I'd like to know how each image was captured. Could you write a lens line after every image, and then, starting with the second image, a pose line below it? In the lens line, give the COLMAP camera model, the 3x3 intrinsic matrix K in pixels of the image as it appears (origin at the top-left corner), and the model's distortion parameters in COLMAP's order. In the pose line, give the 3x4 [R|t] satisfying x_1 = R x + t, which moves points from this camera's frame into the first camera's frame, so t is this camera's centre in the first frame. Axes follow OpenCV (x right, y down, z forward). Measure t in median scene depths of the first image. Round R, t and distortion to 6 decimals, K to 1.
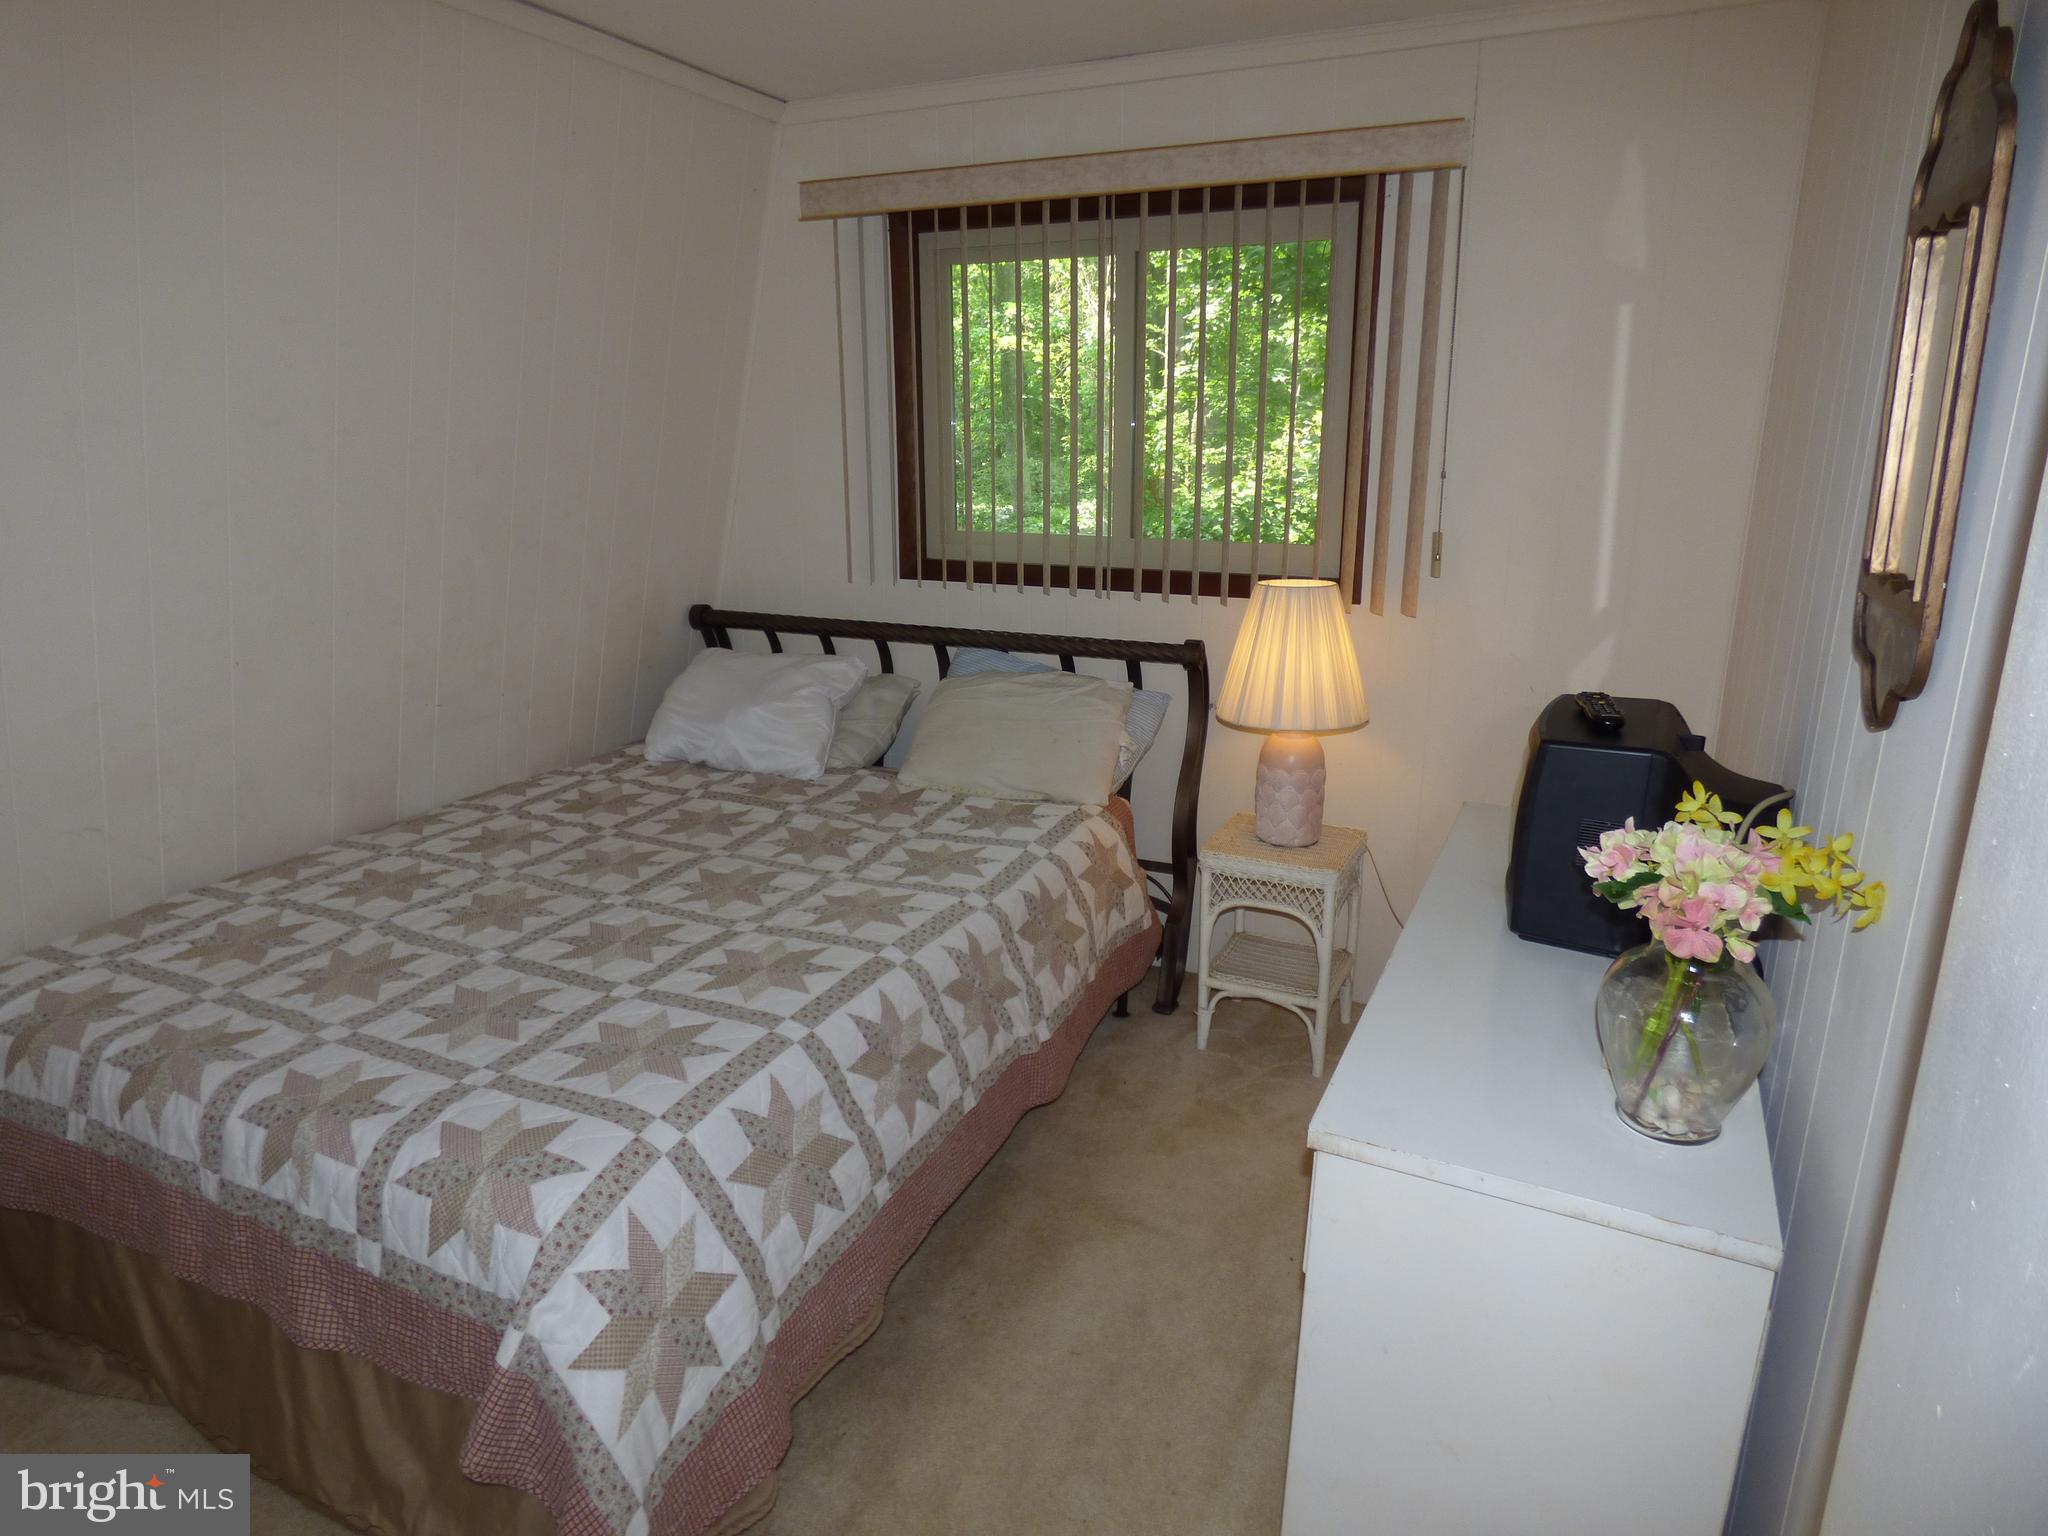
lens RADIAL K [[1236.8, 0, 1023.2], [0, 1236.8, 784.2], [0, 0, 1]] dist [-0.003959, 0.004620]
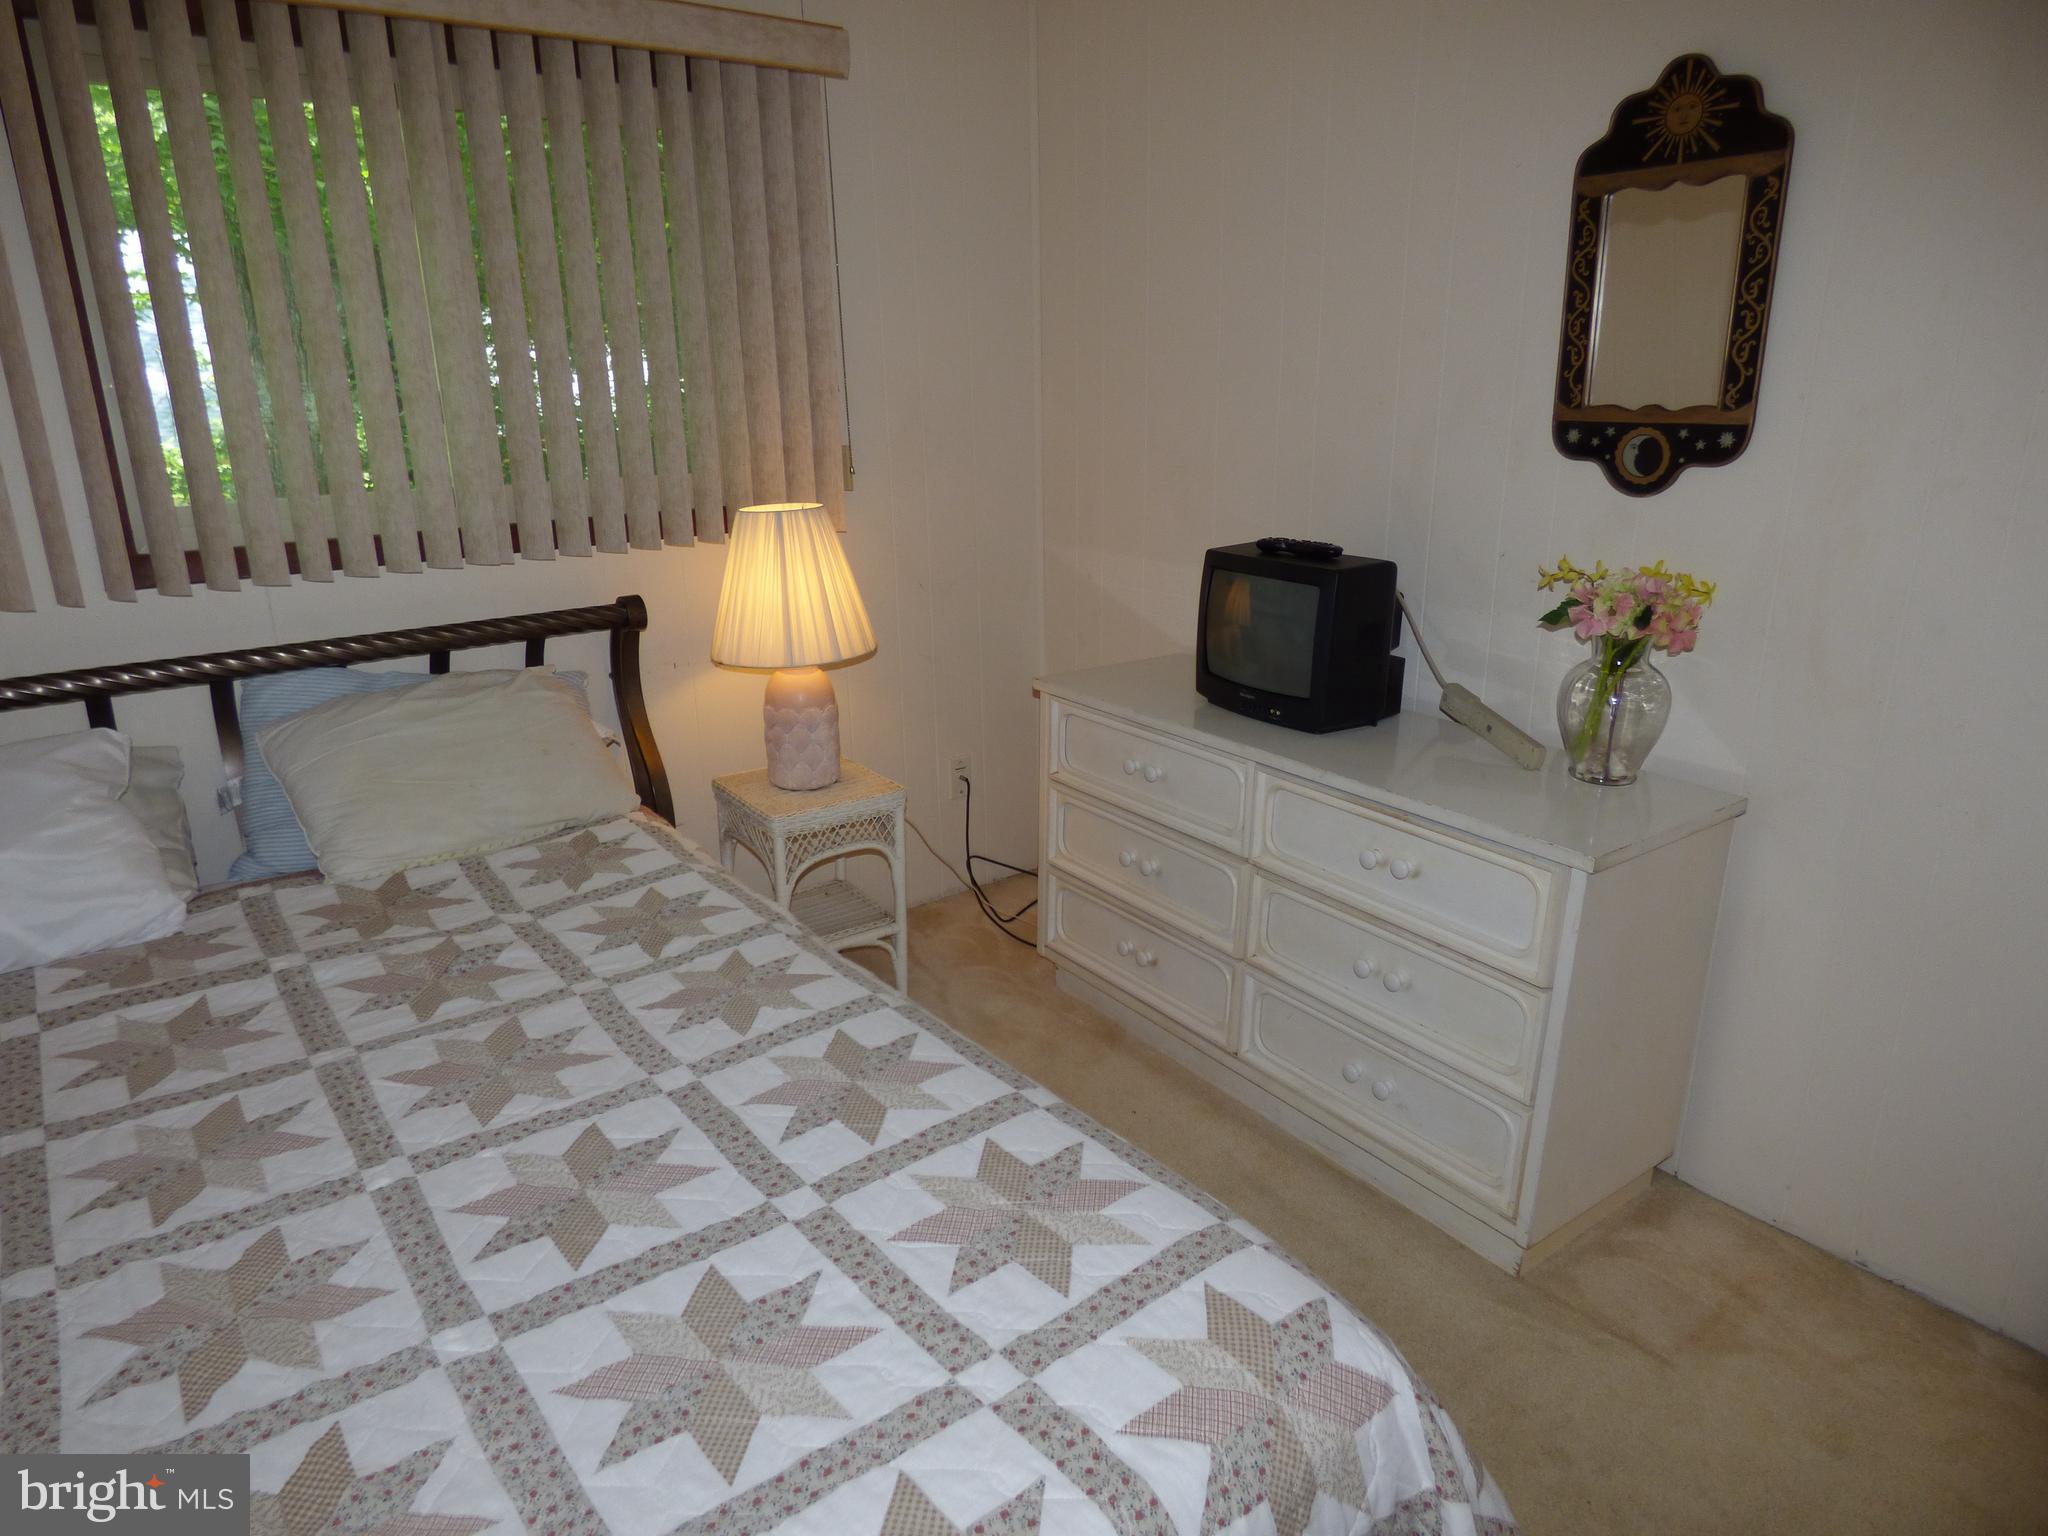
lens RADIAL K [[1236.8, 0, 1015.4], [0, 1236.8, 757.2], [0, 0, 1]] dist [-0.003959, 0.004620]
pose [[0.491949, -0.268554, 0.828170, -0.492050], [0.260618, 0.953042, 0.154235, -0.078614], [-0.830701, 0.139960, 0.538838, 0.367541]]
